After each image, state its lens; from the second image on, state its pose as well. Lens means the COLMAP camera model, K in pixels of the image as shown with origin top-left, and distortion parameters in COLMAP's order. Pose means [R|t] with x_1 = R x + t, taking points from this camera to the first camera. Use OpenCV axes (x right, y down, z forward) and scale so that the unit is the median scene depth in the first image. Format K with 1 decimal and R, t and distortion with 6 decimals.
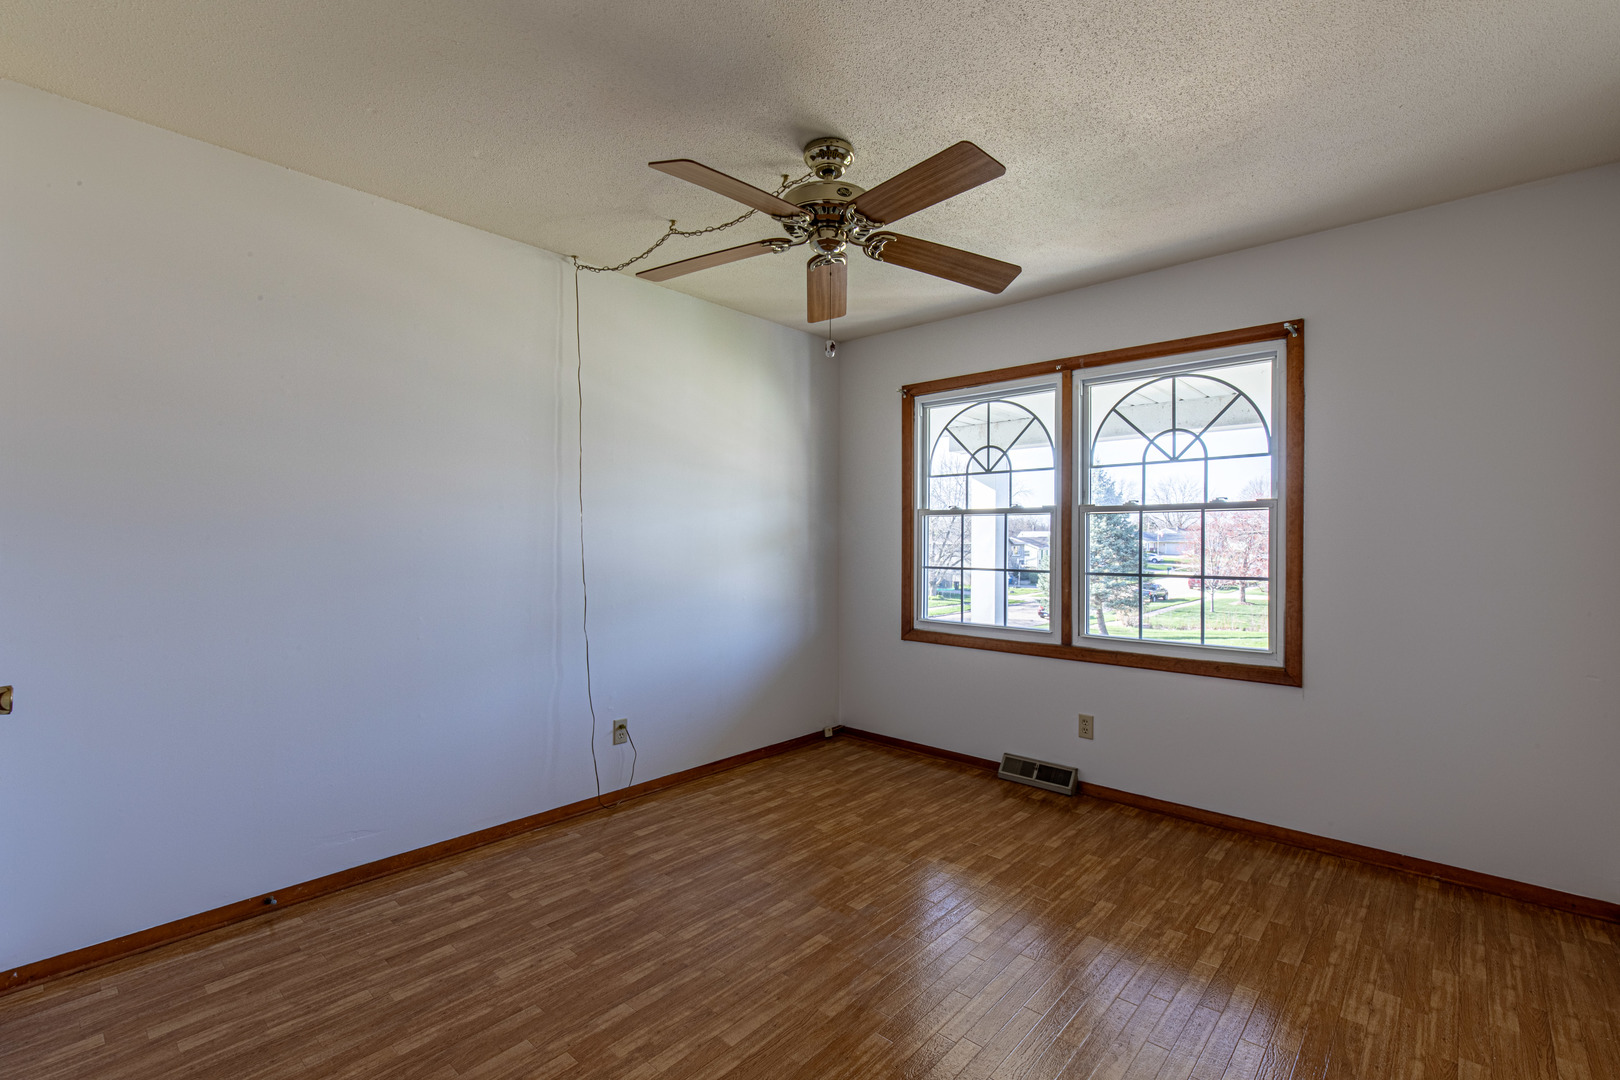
lens RADIAL K [[725.3, 0, 808.1], [0, 725.3, 537.2], [0, 0, 1]] dist [0.005211, -0.000480]
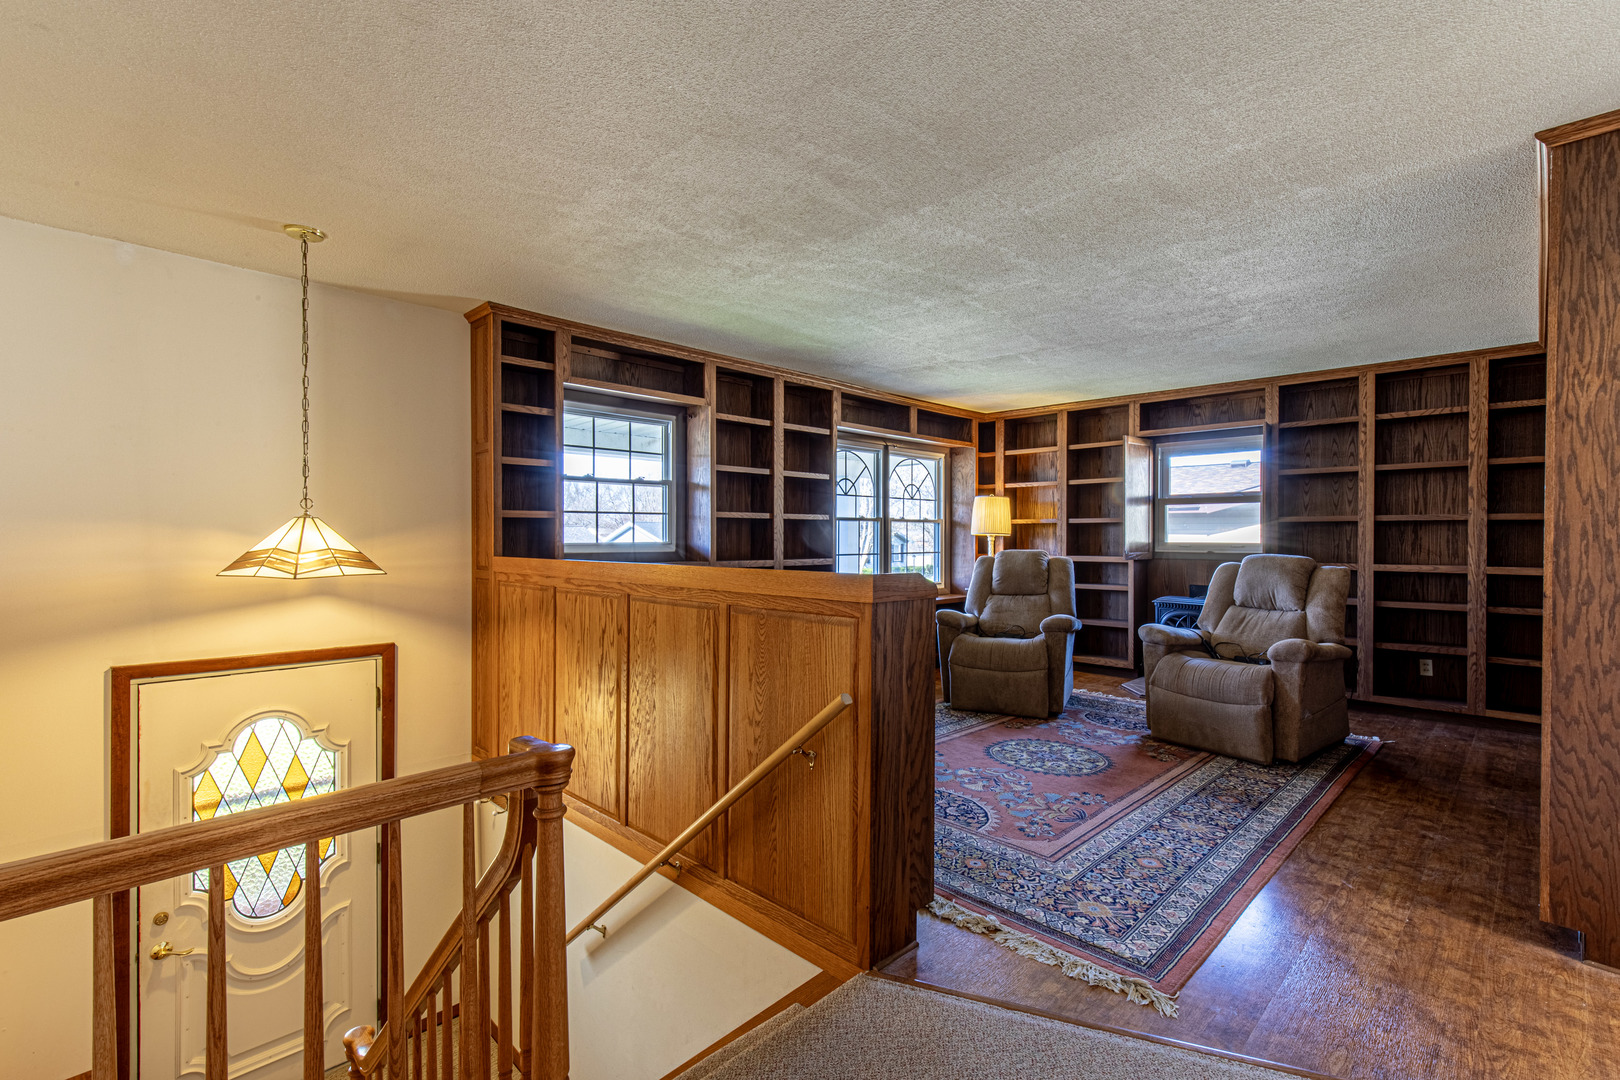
lens RADIAL K [[725.3, 0, 821.7], [0, 725.3, 538.5], [0, 0, 1]] dist [0.005211, -0.000480]
pose [[0.040742, -0.005555, 0.999154, -1.368994], [0.005885, 0.999969, 0.005320, -0.001127], [-0.999152, 0.005663, 0.040773, 1.005783]]
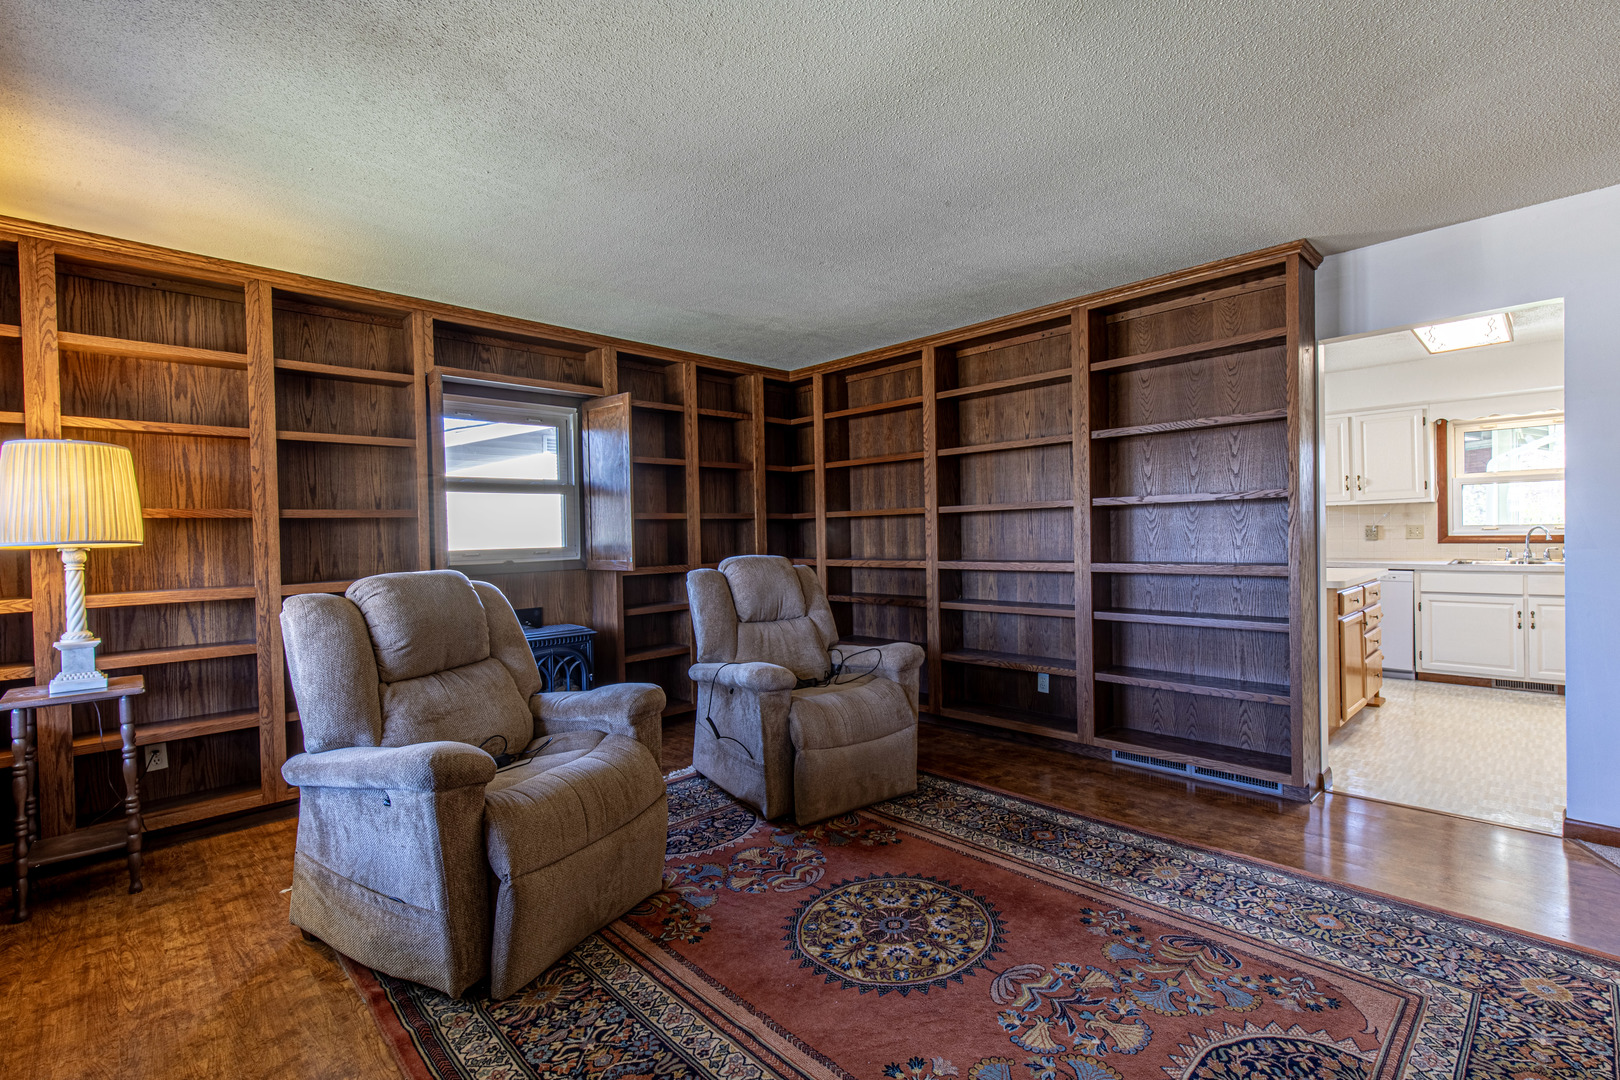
lens RADIAL K [[725.3, 0, 825.6], [0, 725.3, 539.4], [0, 0, 1]] dist [0.005211, -0.000480]
pose [[-0.998813, 0.018710, 0.044973, -0.436606], [0.019464, 0.999676, 0.016403, -0.001237], [-0.044651, 0.017259, -0.998854, 1.265958]]
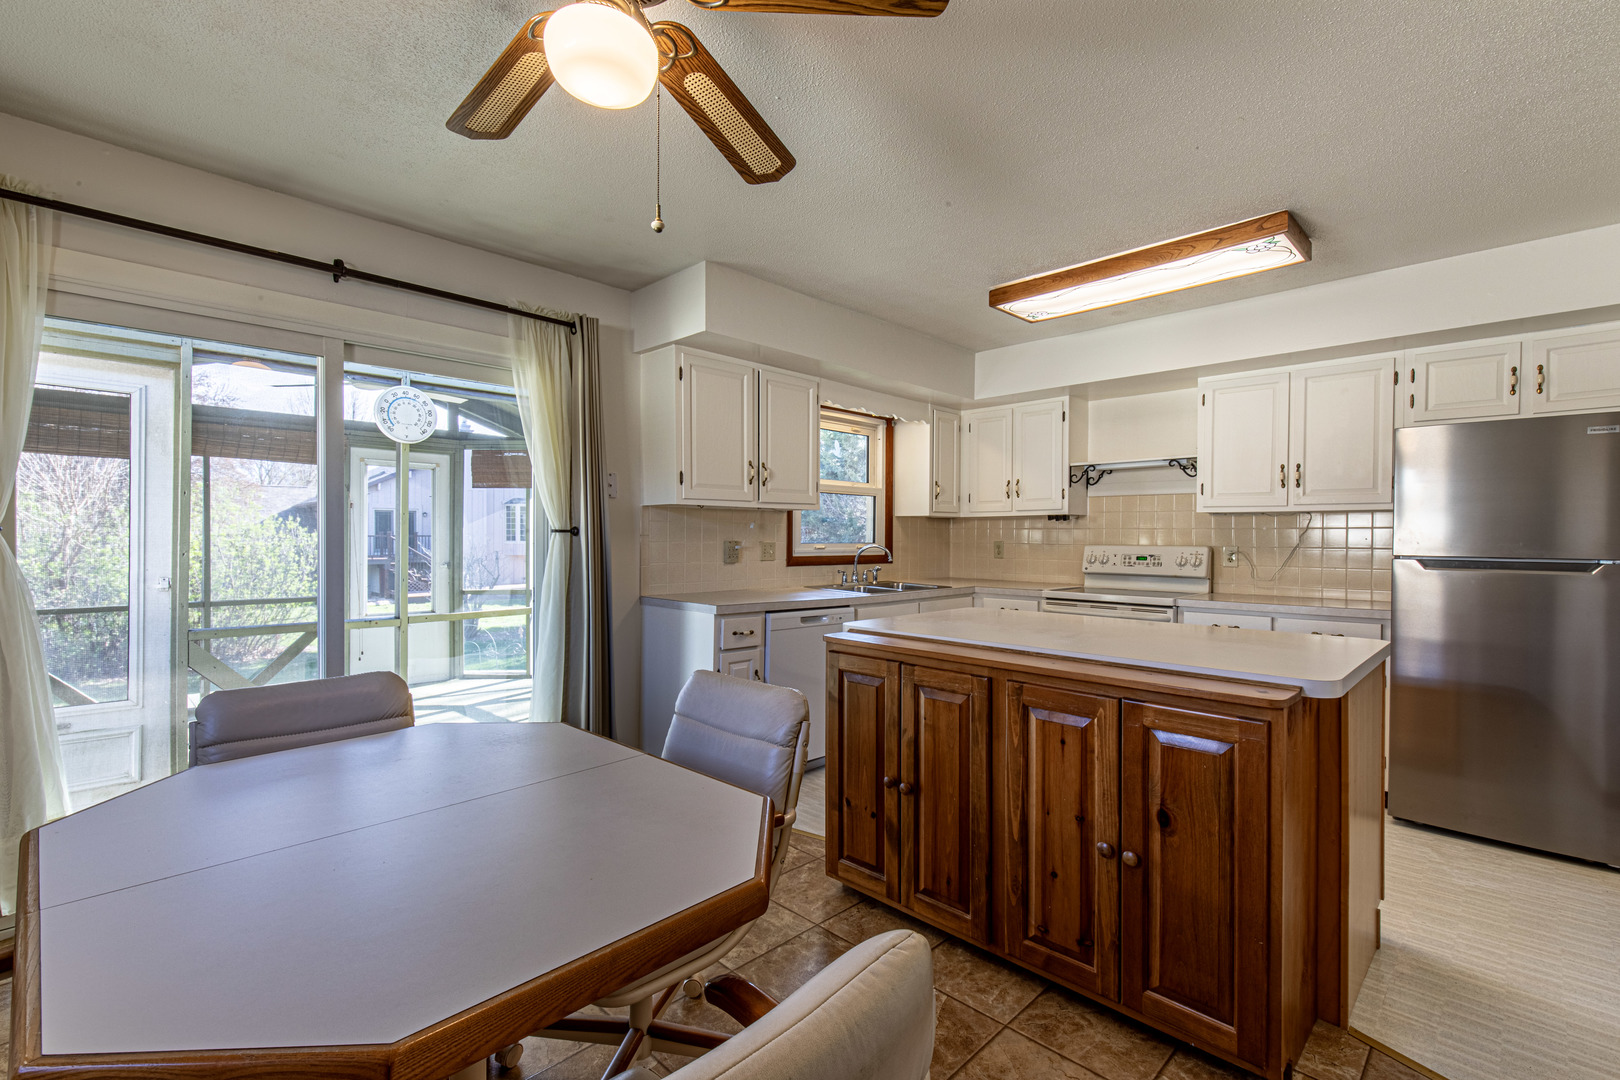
lens RADIAL K [[725.3, 0, 827.3], [0, 725.3, 540.9], [0, 0, 1]] dist [0.005211, -0.000480]
pose [[-0.017258, 0.003210, -0.999846, -0.509383], [-0.013433, 0.999904, 0.003442, 0.010329], [0.999761, 0.013490, -0.017213, -0.037445]]
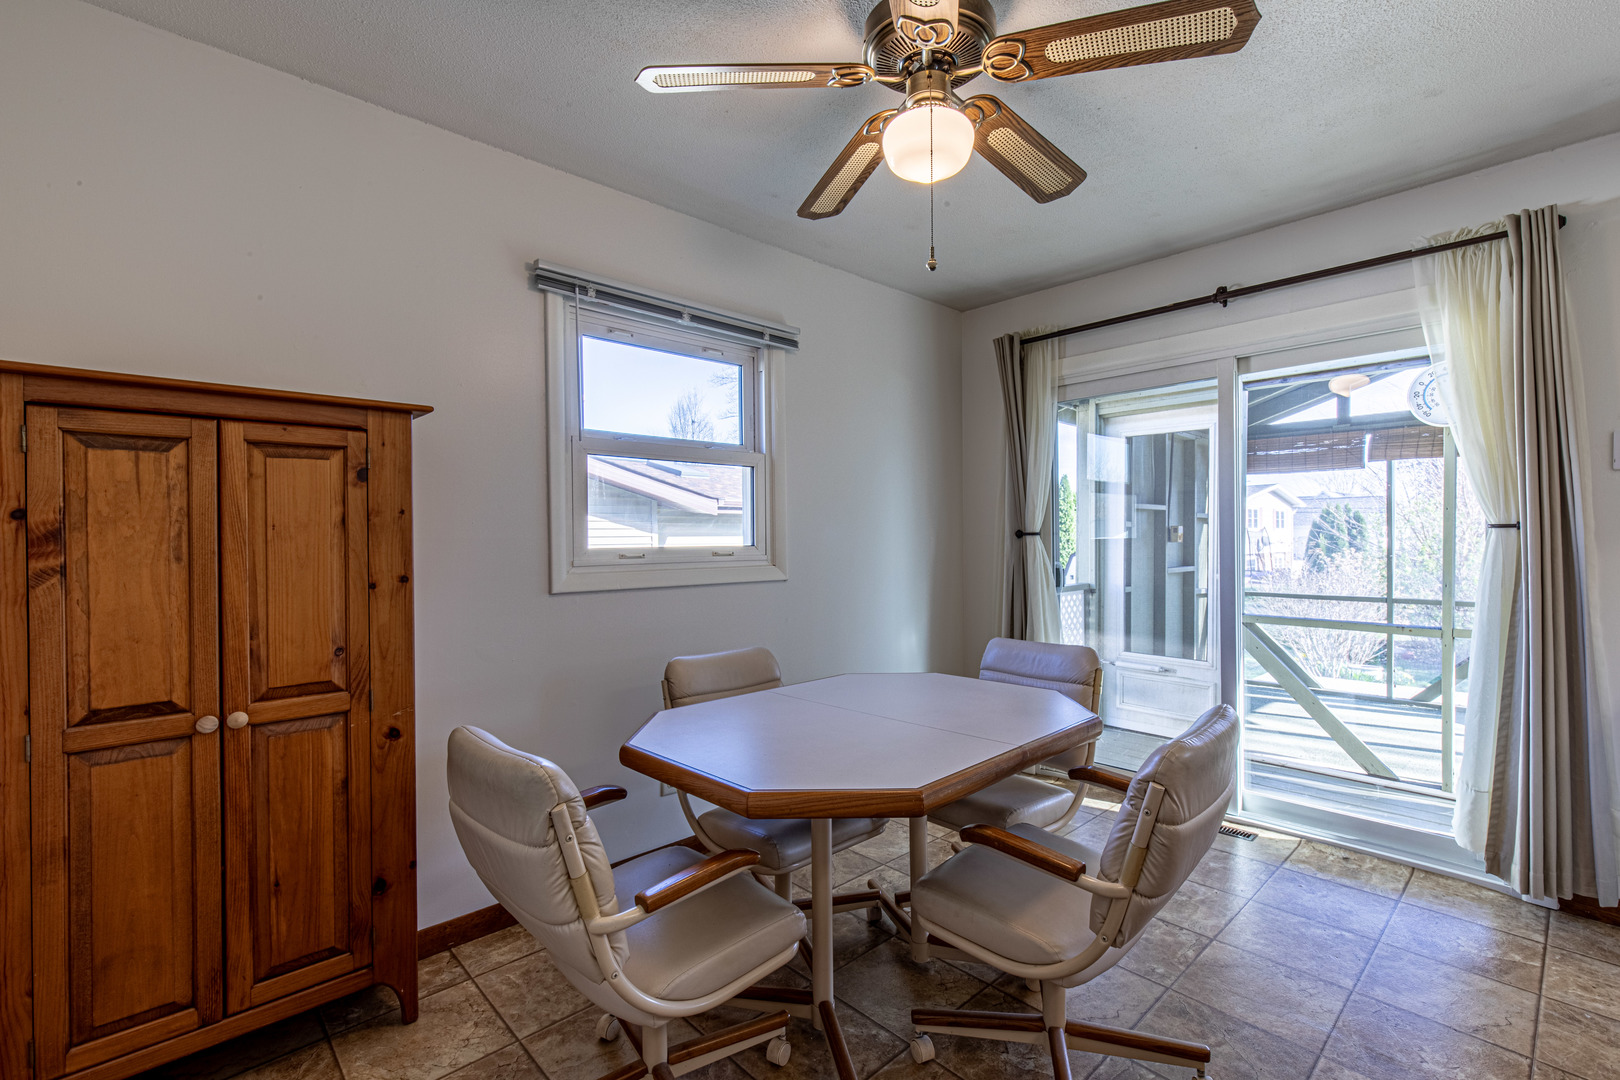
lens RADIAL K [[725.3, 0, 822.9], [0, 725.3, 544.1], [0, 0, 1]] dist [0.005211, -0.000480]
pose [[-0.997611, 0.003749, 0.068977, -0.786056], [0.004899, 0.999852, 0.016512, 0.008474], [-0.068905, 0.016810, -0.997482, 0.240864]]
